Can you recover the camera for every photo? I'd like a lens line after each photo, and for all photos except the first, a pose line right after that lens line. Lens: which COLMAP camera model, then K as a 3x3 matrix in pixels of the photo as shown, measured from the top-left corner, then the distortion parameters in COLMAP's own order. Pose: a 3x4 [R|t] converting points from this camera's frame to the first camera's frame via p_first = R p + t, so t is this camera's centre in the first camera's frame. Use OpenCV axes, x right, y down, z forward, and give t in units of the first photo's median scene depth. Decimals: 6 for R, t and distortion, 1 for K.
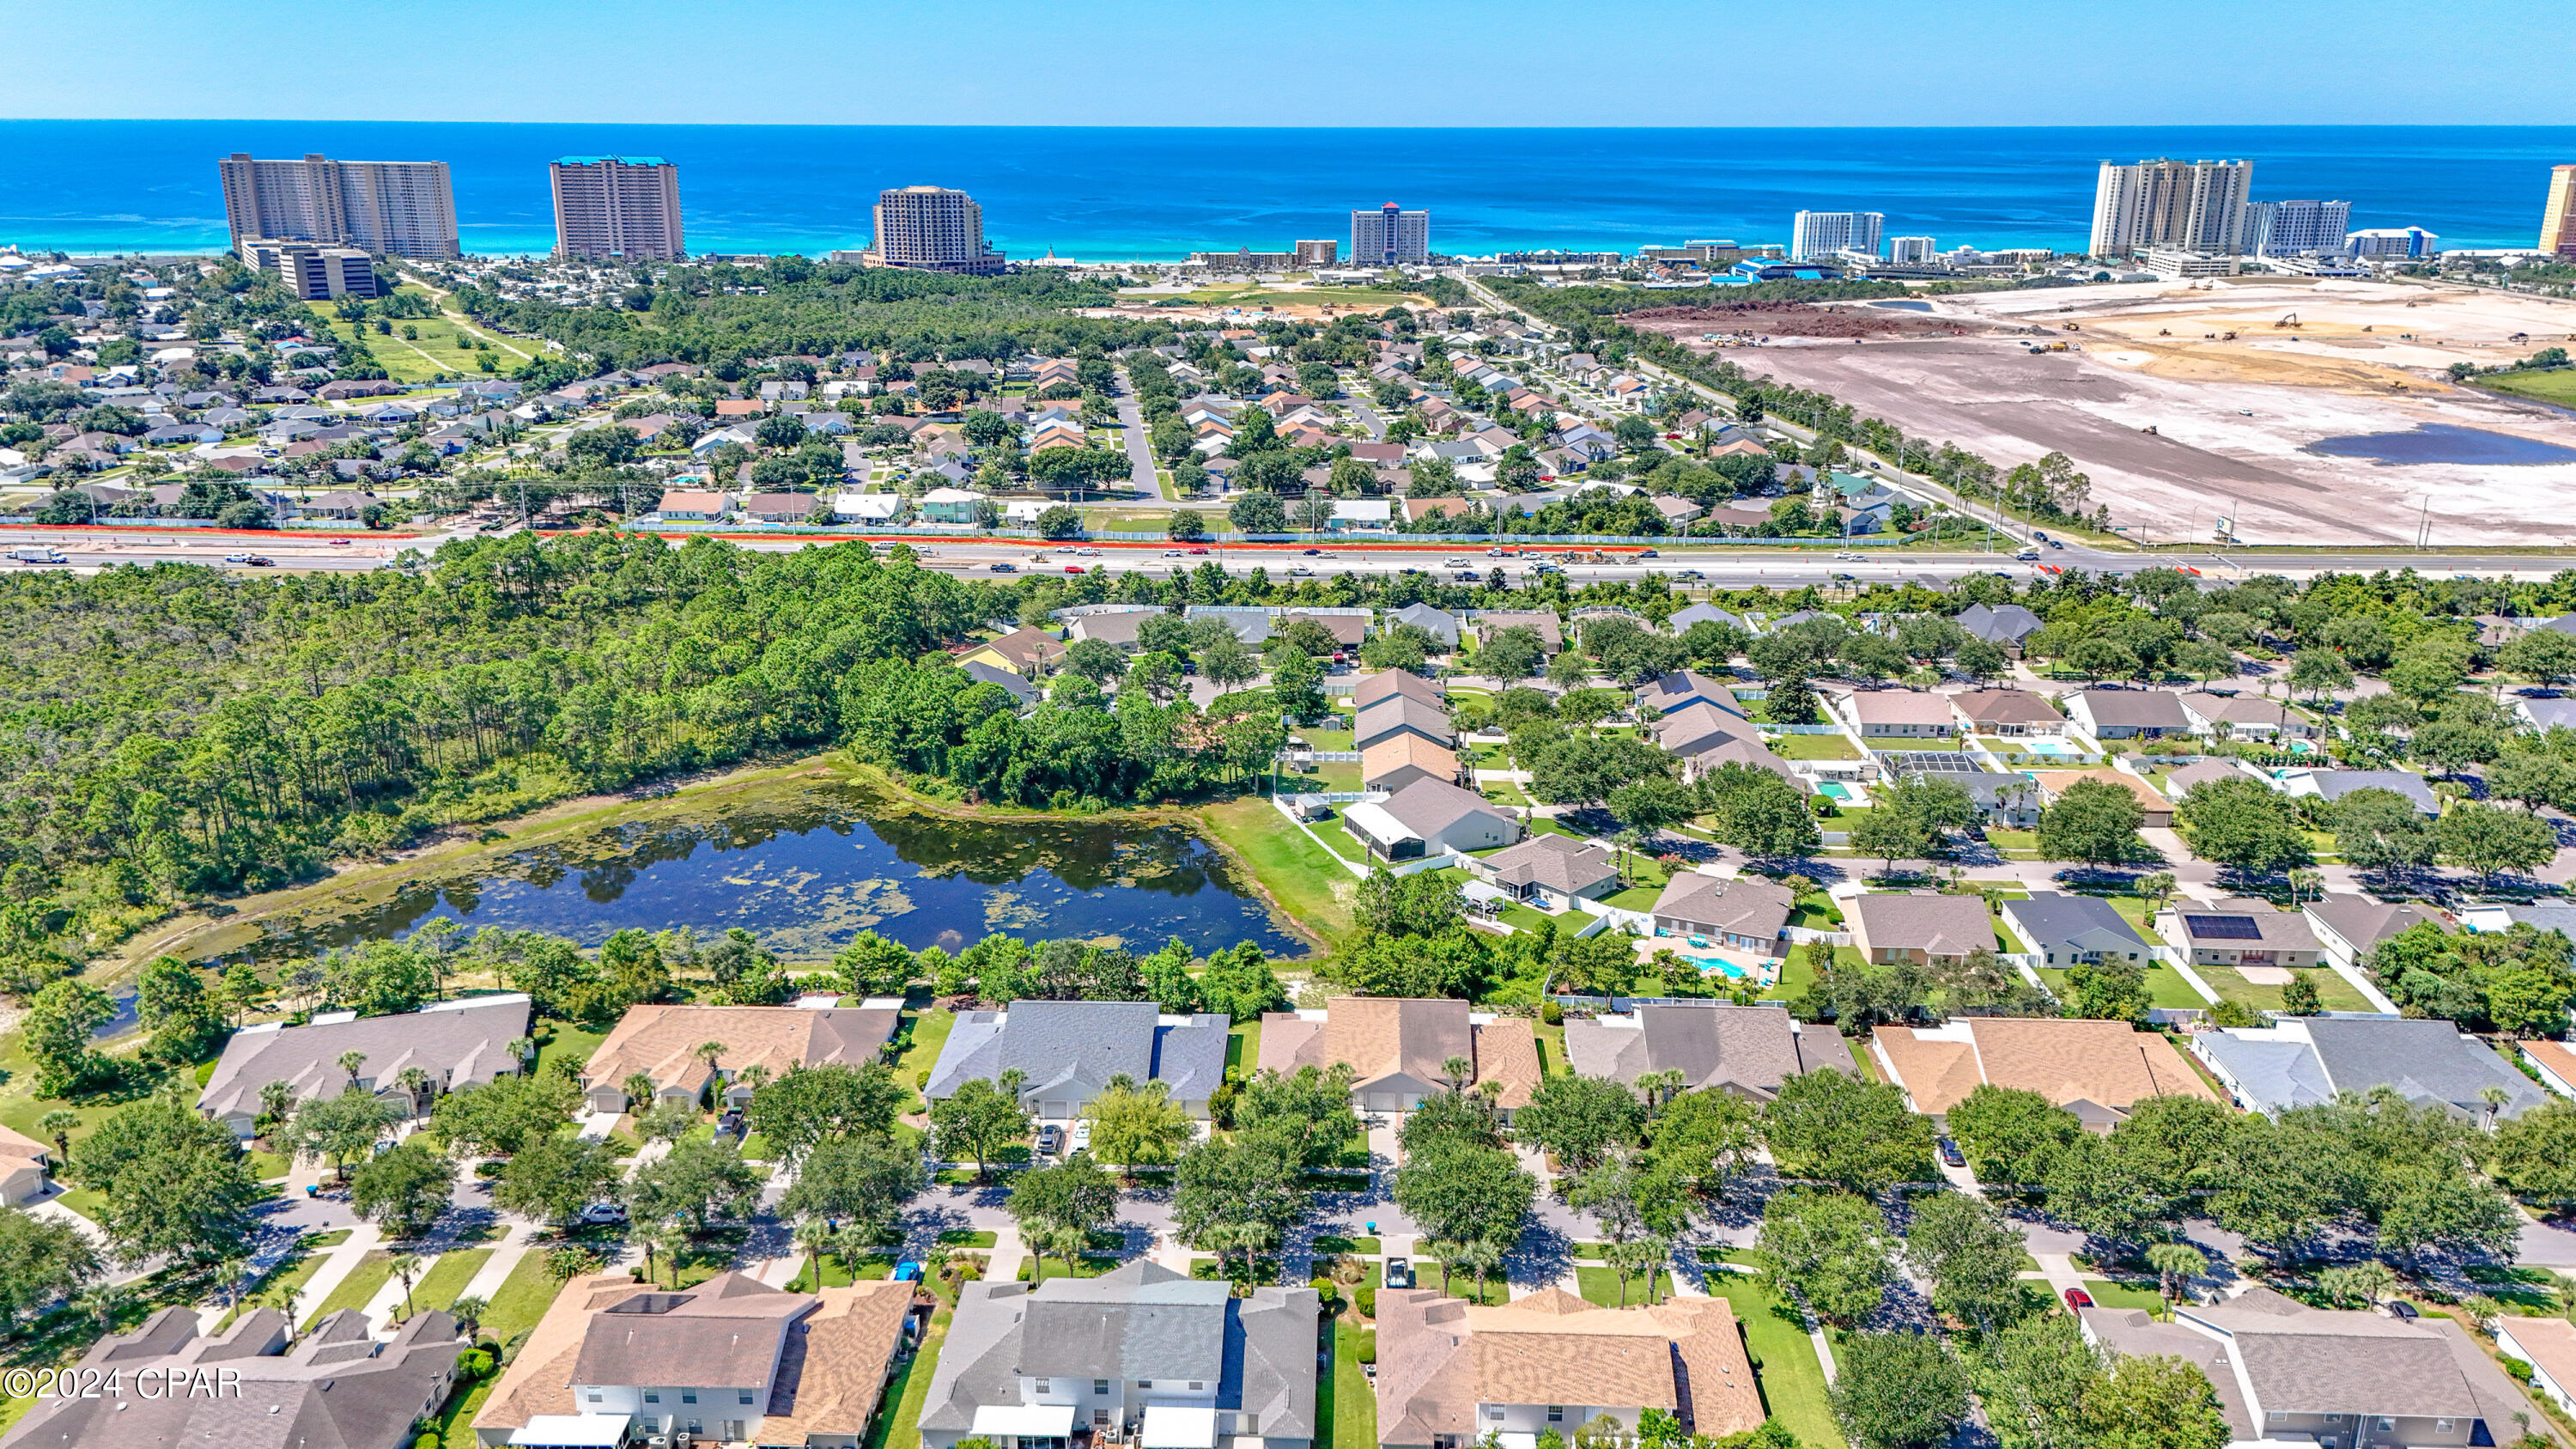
lens RADIAL K [[1872.5, 0, 1288.0], [0, 1872.5, 724.5], [0, 0, 1]] dist [0.099508, -0.158145]
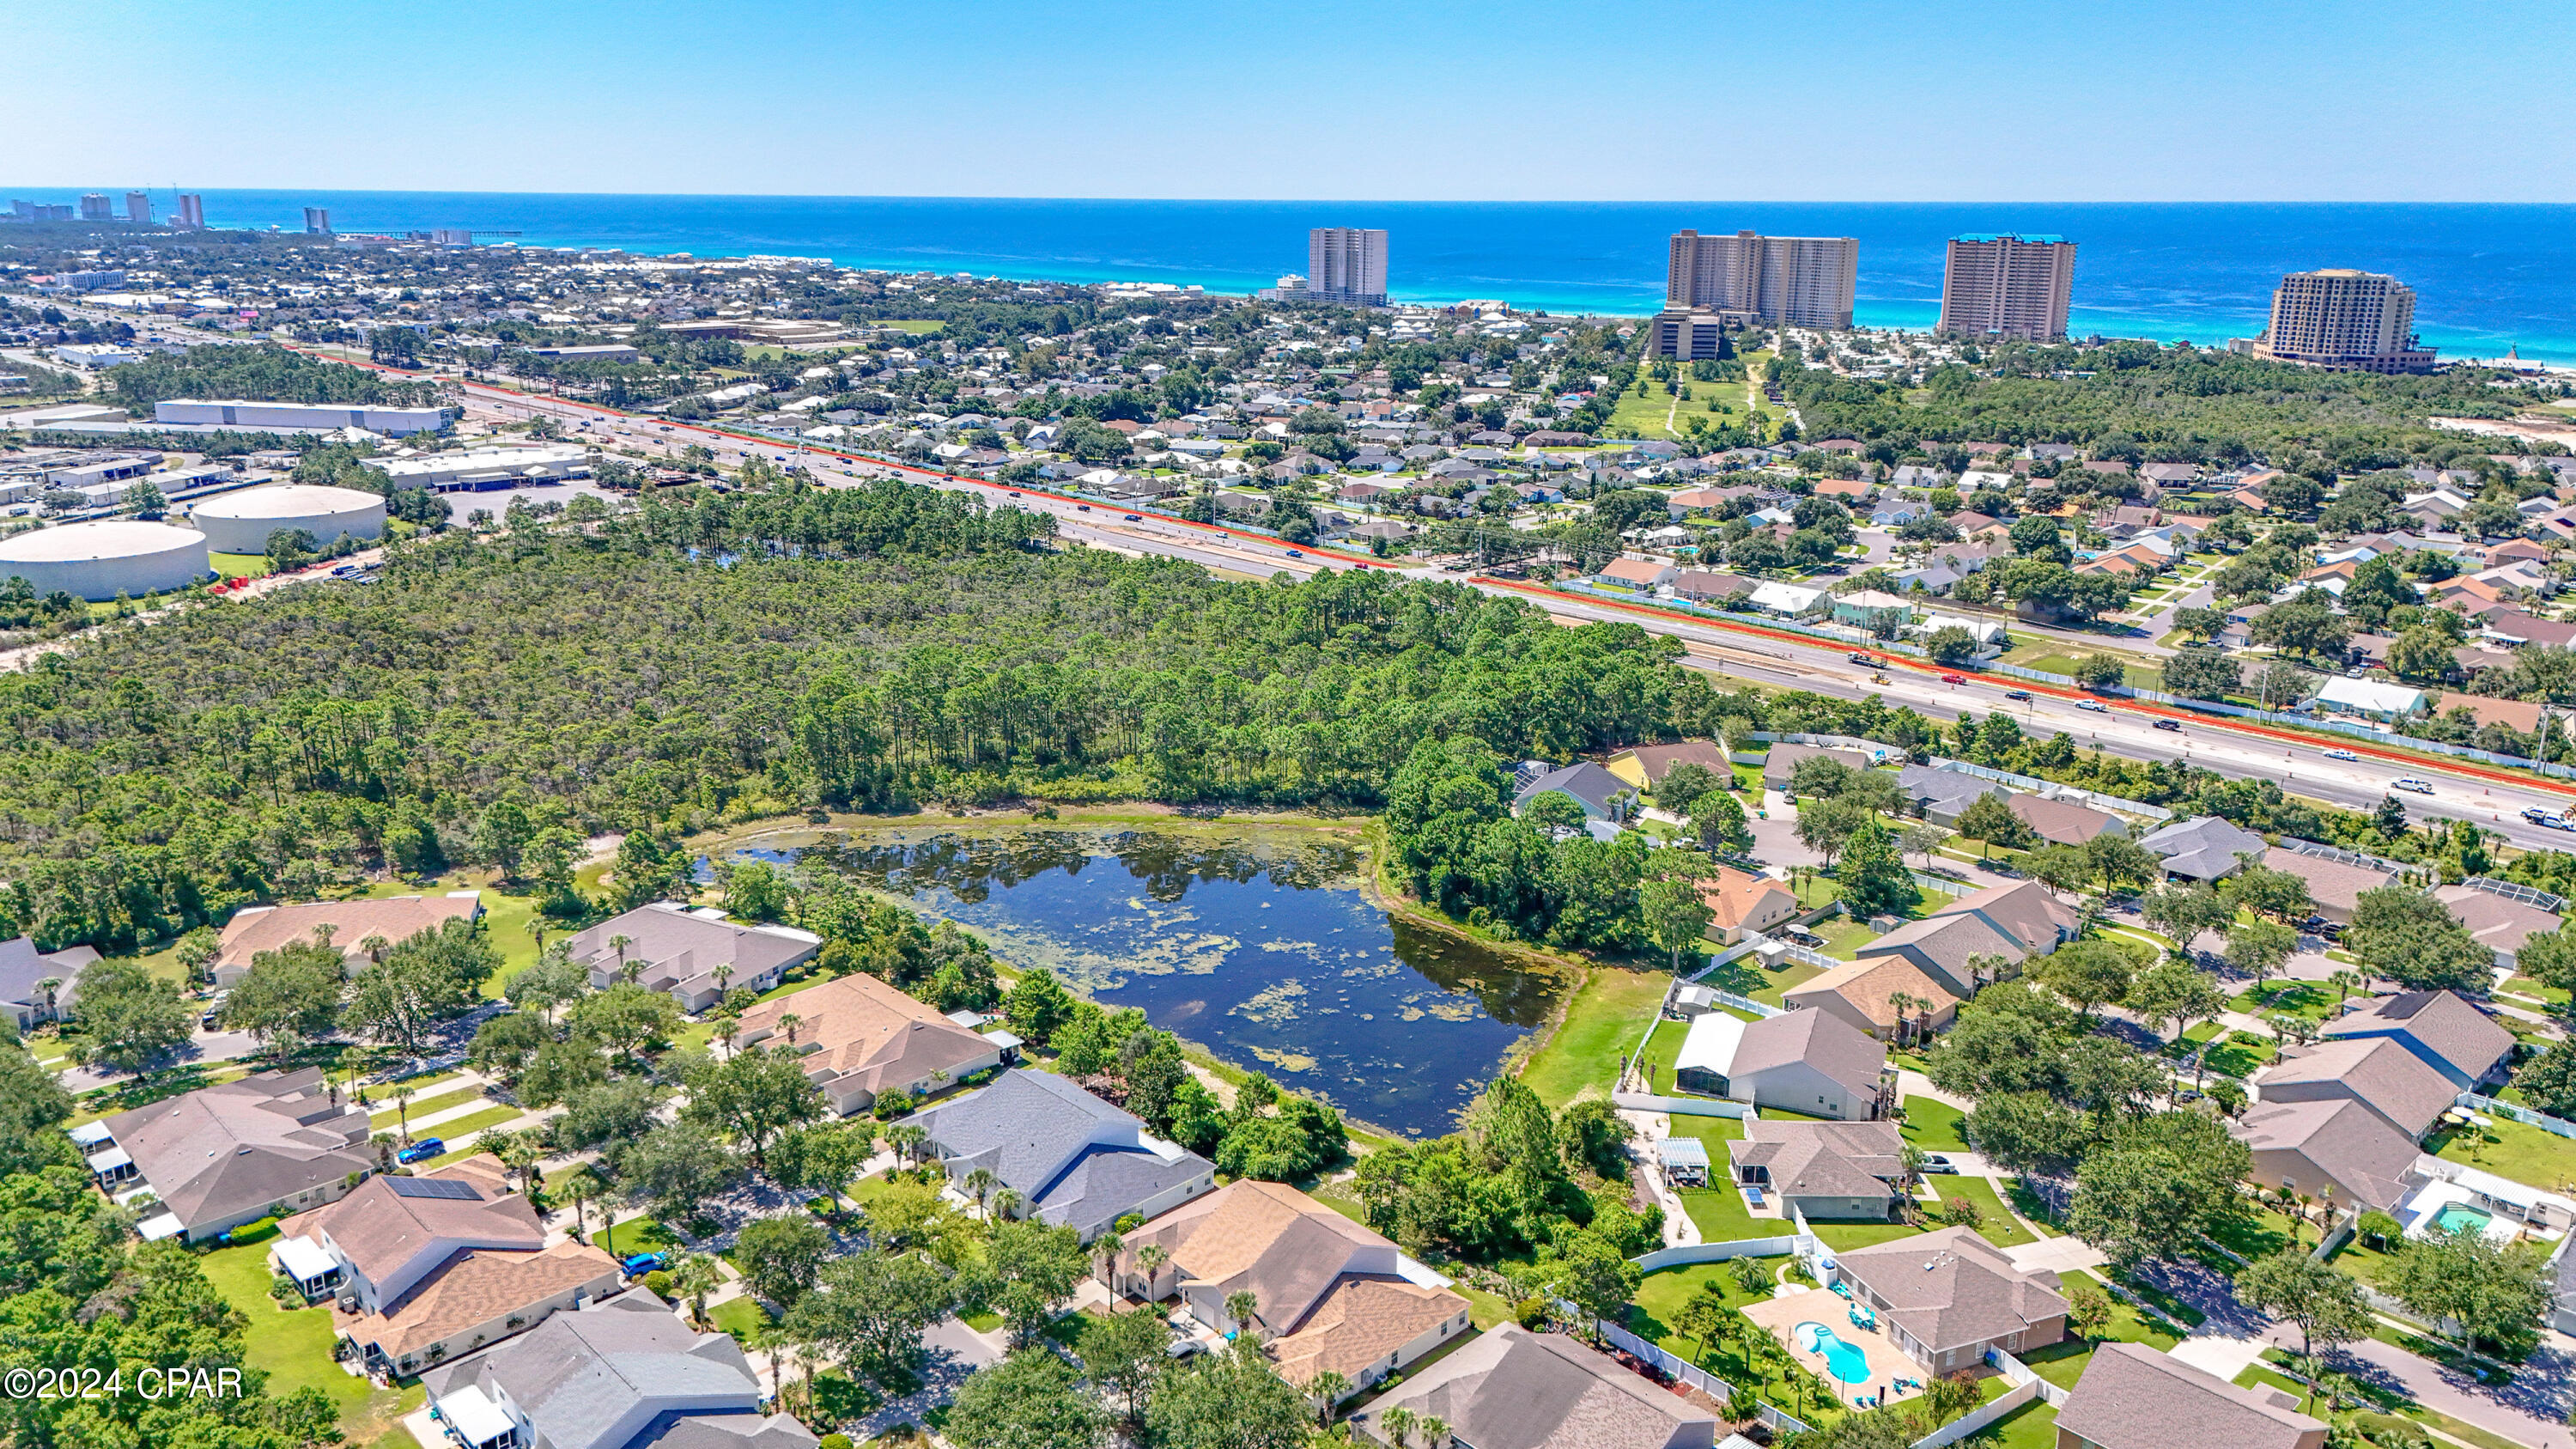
lens RADIAL K [[1872.5, 0, 1288.0], [0, 1872.5, 724.5], [0, 0, 1]] dist [0.099508, -0.158145]
pose [[0.710992, 0.191207, -0.676705, 0.418849], [-0.217069, 0.975003, 0.047425, -0.075605], [0.668858, 0.113173, 0.734725, 0.253408]]
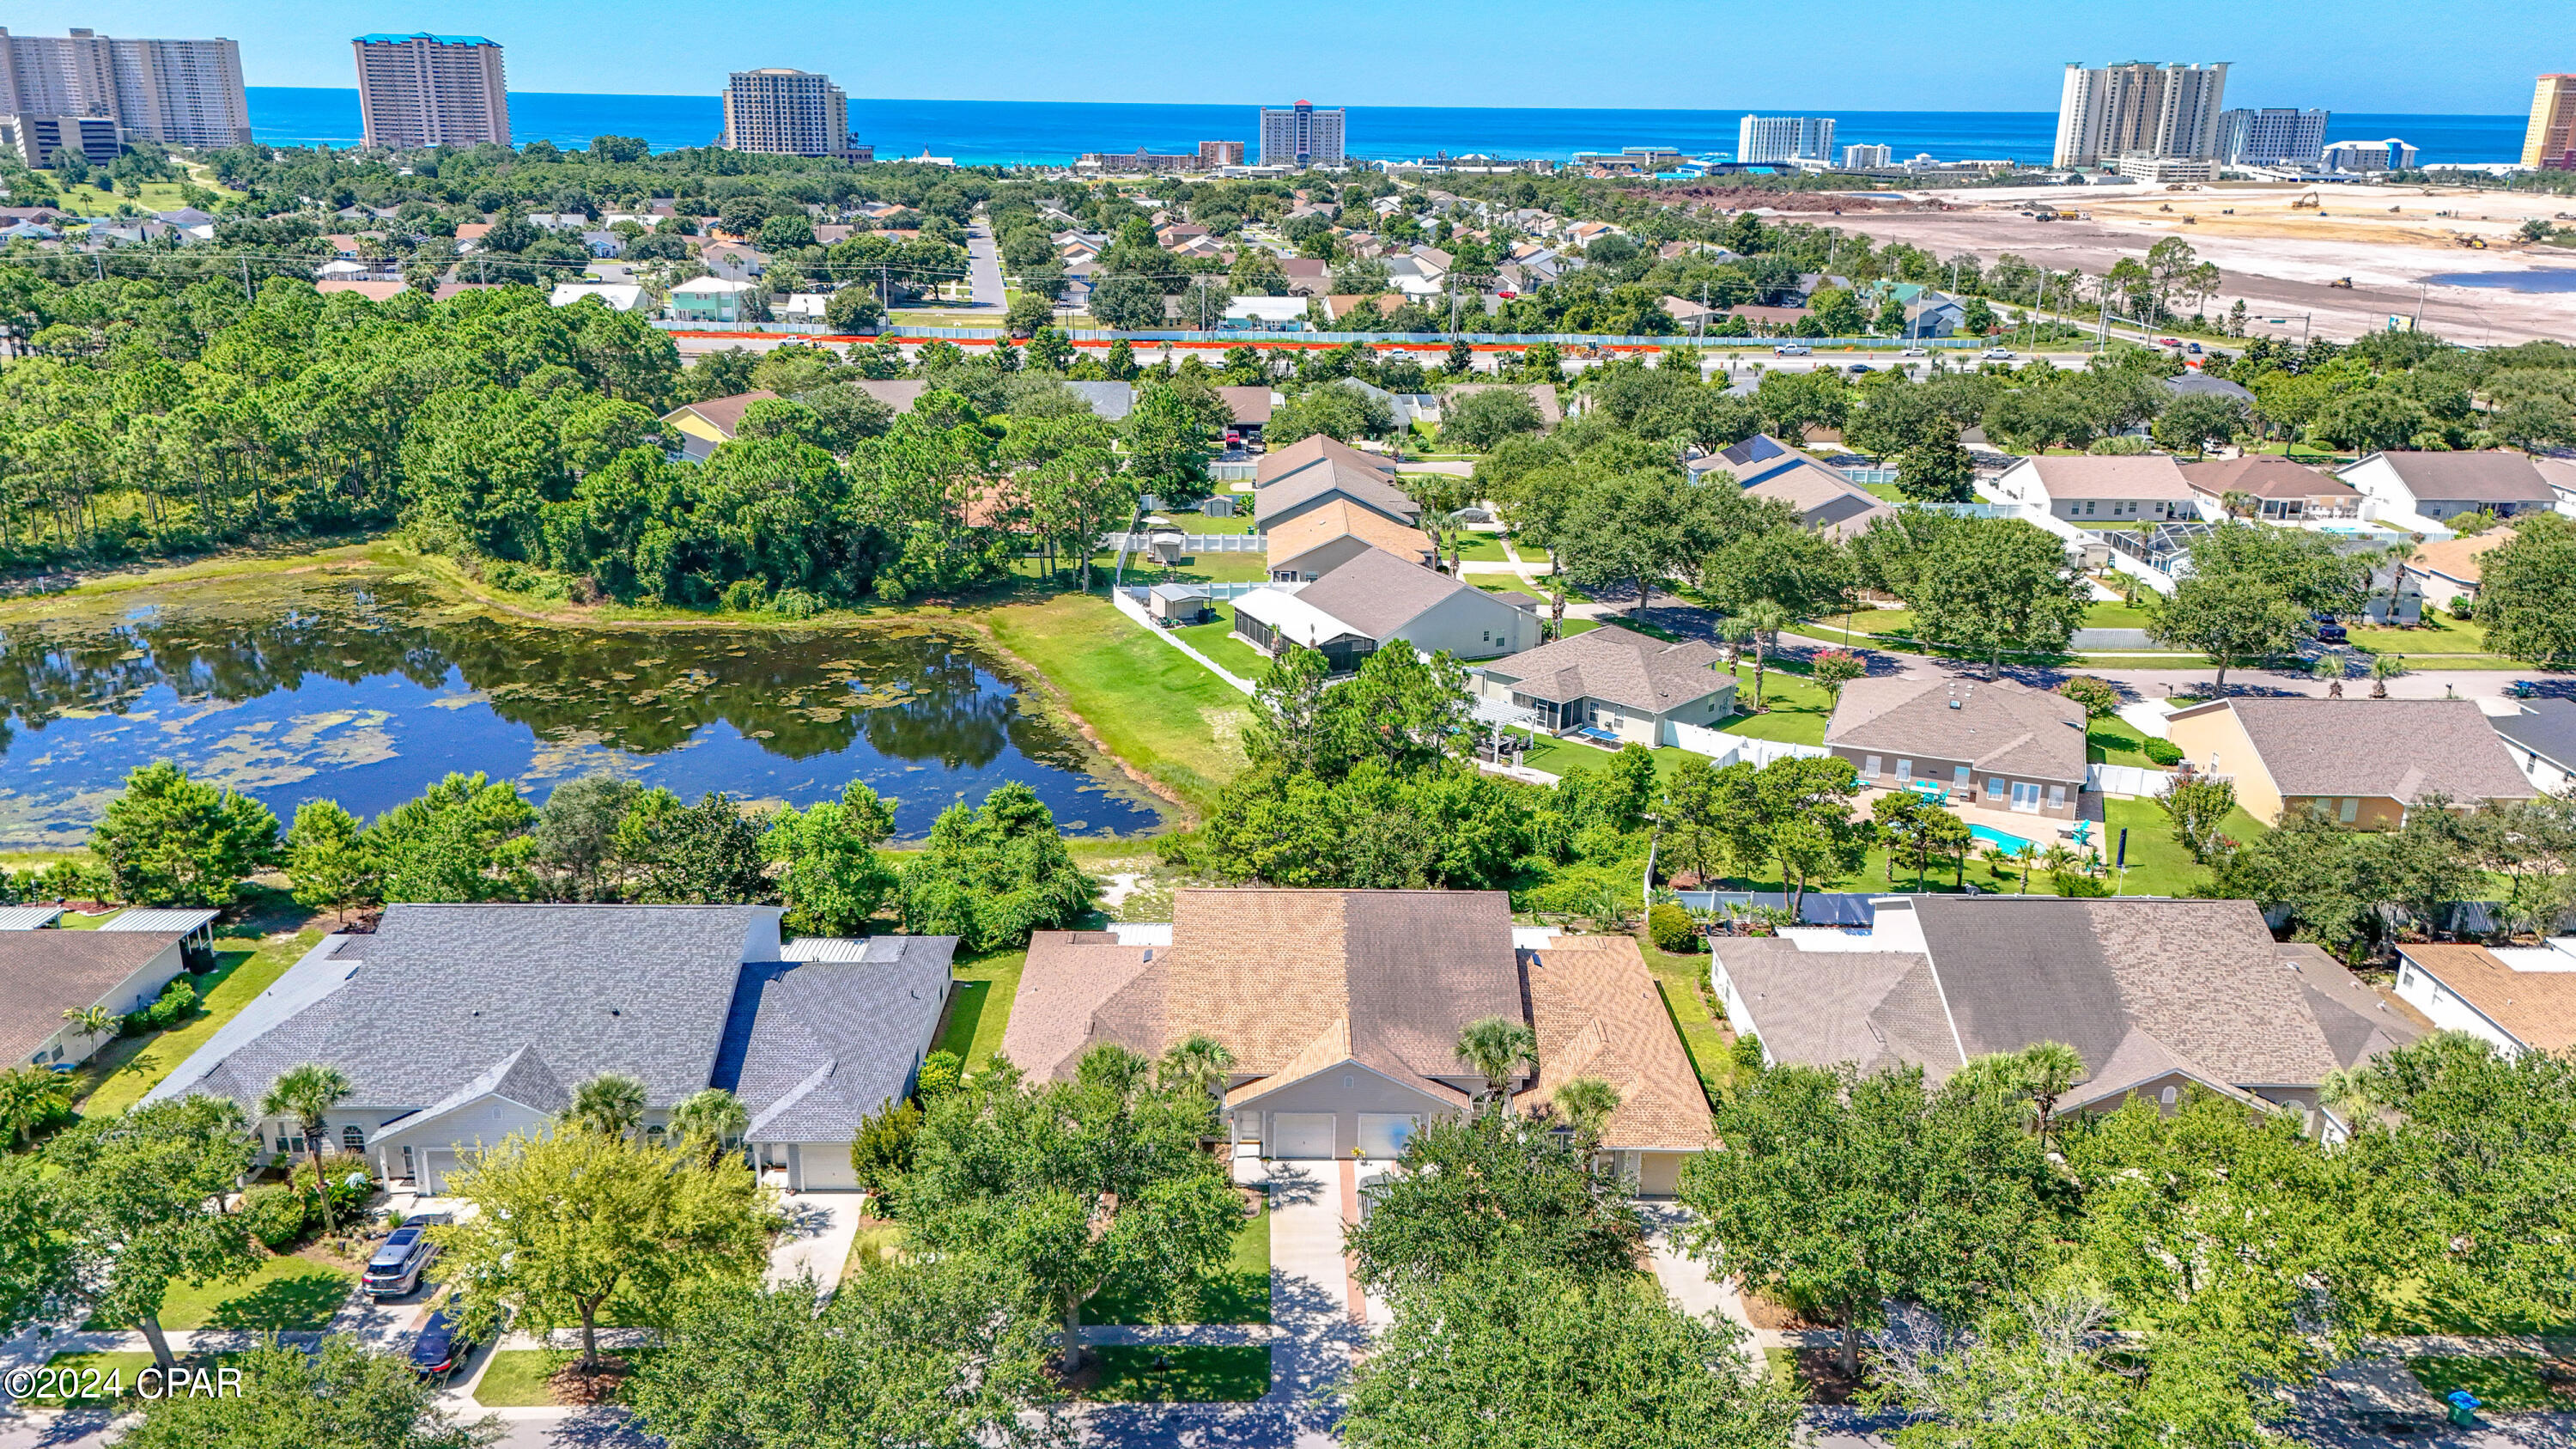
lens RADIAL K [[1872.5, 0, 1288.0], [0, 1872.5, 724.5], [0, 0, 1]] dist [0.099508, -0.158145]
pose [[0.998941, -0.004827, 0.045752, 0.019768], [0.004415, 0.999949, 0.009098, 0.075423], [-0.045794, -0.008887, 0.998911, 0.414402]]
